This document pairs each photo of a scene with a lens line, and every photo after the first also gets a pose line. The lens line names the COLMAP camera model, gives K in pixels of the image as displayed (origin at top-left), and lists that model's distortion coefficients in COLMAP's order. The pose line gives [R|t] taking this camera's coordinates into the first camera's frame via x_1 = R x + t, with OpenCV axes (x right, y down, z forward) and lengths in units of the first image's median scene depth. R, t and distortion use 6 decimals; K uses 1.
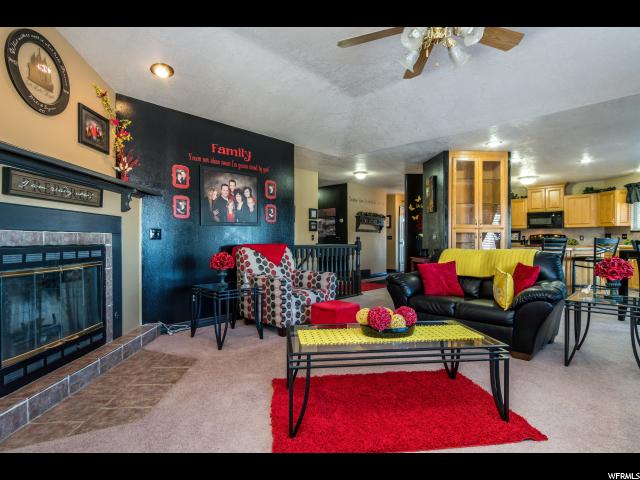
lens RADIAL K [[337.5, 0, 319.6], [0, 337.5, 242.7], [0, 0, 1]] dist [0.004004, 0.000908]
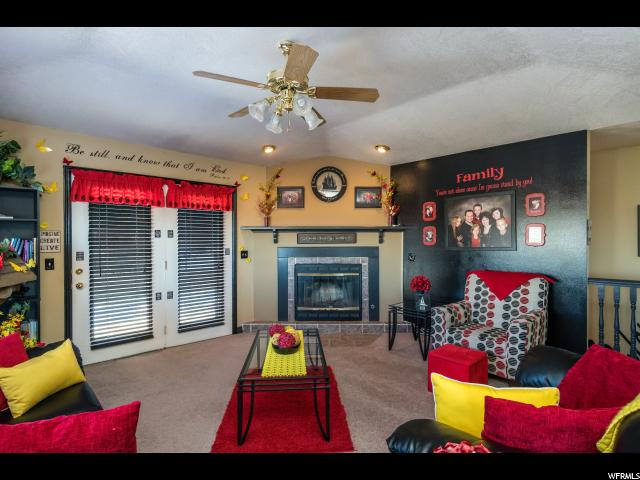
lens RADIAL K [[337.5, 0, 319.6], [0, 337.5, 242.7], [0, 0, 1]] dist [0.004004, 0.000908]
pose [[-0.058959, 0.010627, -0.998204, 0.730243], [-0.003897, 0.999933, 0.010876, -0.079494], [0.998253, 0.004531, -0.058913, 0.577839]]
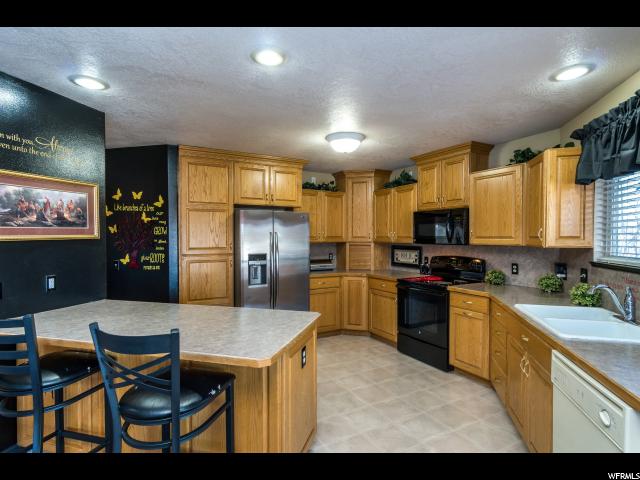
lens RADIAL K [[337.5, 0, 319.6], [0, 337.5, 242.7], [0, 0, 1]] dist [0.004004, 0.000908]
pose [[0.950966, 0.006097, -0.309236, 1.268783], [-0.002358, 0.999920, 0.012461, -0.099395], [0.309287, -0.011121, 0.950904, 0.971647]]
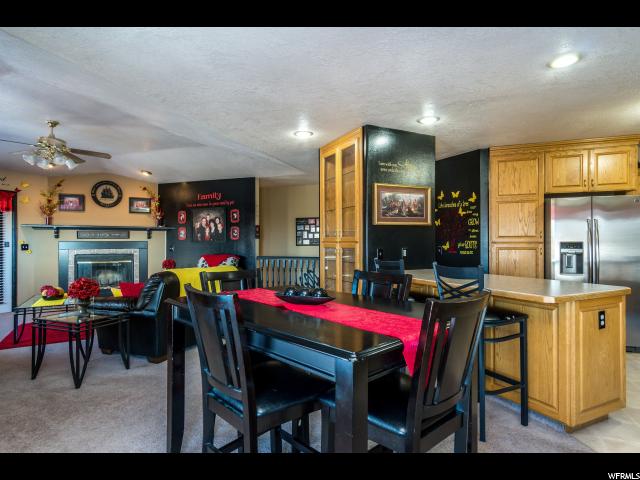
lens RADIAL K [[350.2, 0, 320.8], [0, 350.2, 242.8], [0, 0, 1]] dist [0.001246, 0.000600]
pose [[0.392959, 0.001074, -0.919555, 1.420903], [-0.005101, 0.999986, -0.001012, -0.049770], [0.919542, 0.005088, 0.392960, 0.812088]]
